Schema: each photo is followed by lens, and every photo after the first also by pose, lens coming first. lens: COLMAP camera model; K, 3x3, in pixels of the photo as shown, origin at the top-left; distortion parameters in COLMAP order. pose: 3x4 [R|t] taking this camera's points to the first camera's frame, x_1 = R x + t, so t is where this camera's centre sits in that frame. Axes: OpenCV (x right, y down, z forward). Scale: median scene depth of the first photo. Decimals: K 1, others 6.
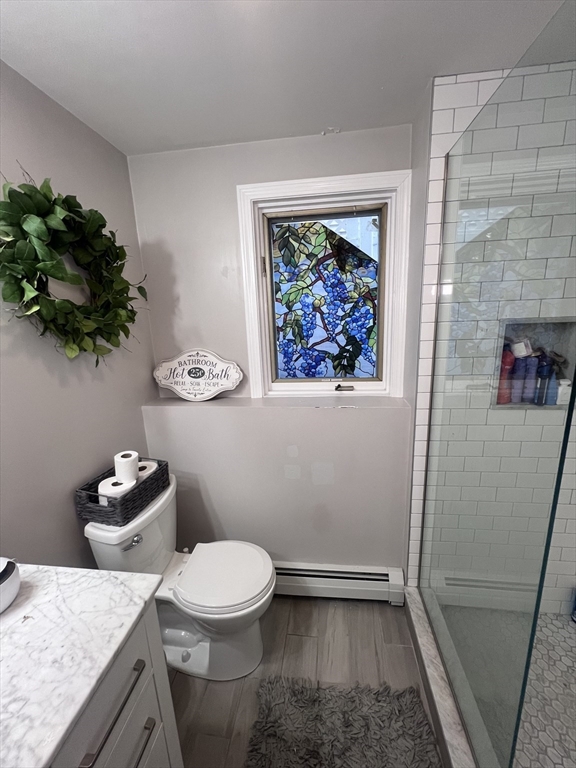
lens RADIAL K [[308.3, 0, 289.3], [0, 308.3, 382.8], [0, 0, 1]] dist [-0.002281, 0.000309]
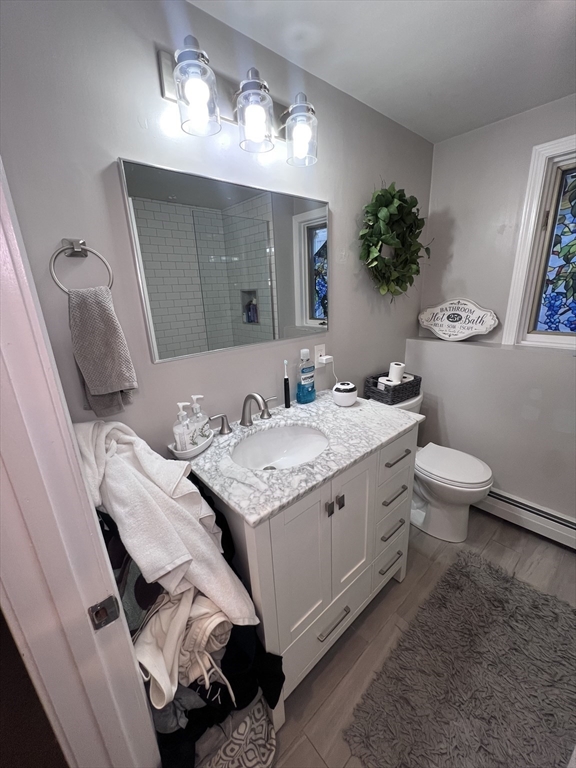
lens RADIAL K [[308.3, 0, 289.3], [0, 308.3, 382.8], [0, 0, 1]] dist [-0.002281, 0.000309]
pose [[0.751280, 0.200559, -0.628772, 0.035657], [-0.138681, 0.979411, 0.146702, 0.152854], [0.645249, -0.023015, 0.763626, -0.434976]]
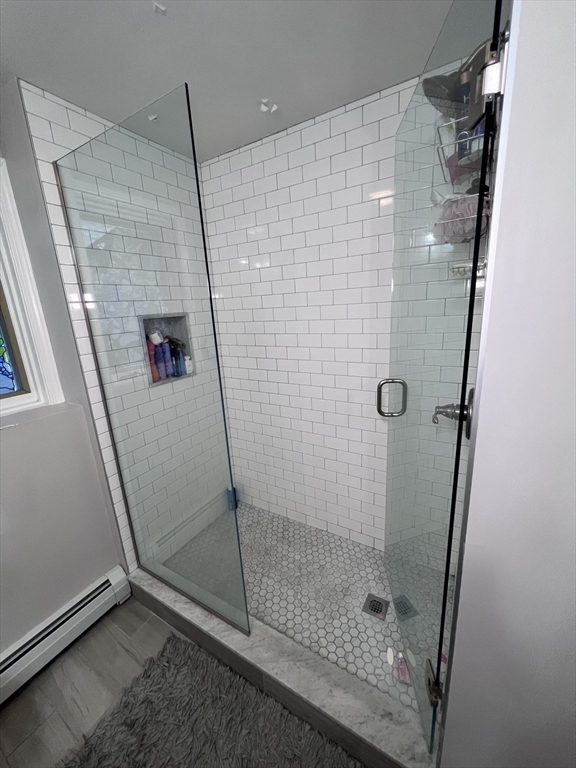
lens RADIAL K [[308.3, 0, 289.3], [0, 308.3, 382.8], [0, 0, 1]] dist [-0.002281, 0.000309]
pose [[0.408580, -0.209845, 0.888272, -0.197726], [0.242234, 0.963242, 0.116135, 0.051710], [-0.879992, 0.167719, 0.444393, -0.048525]]
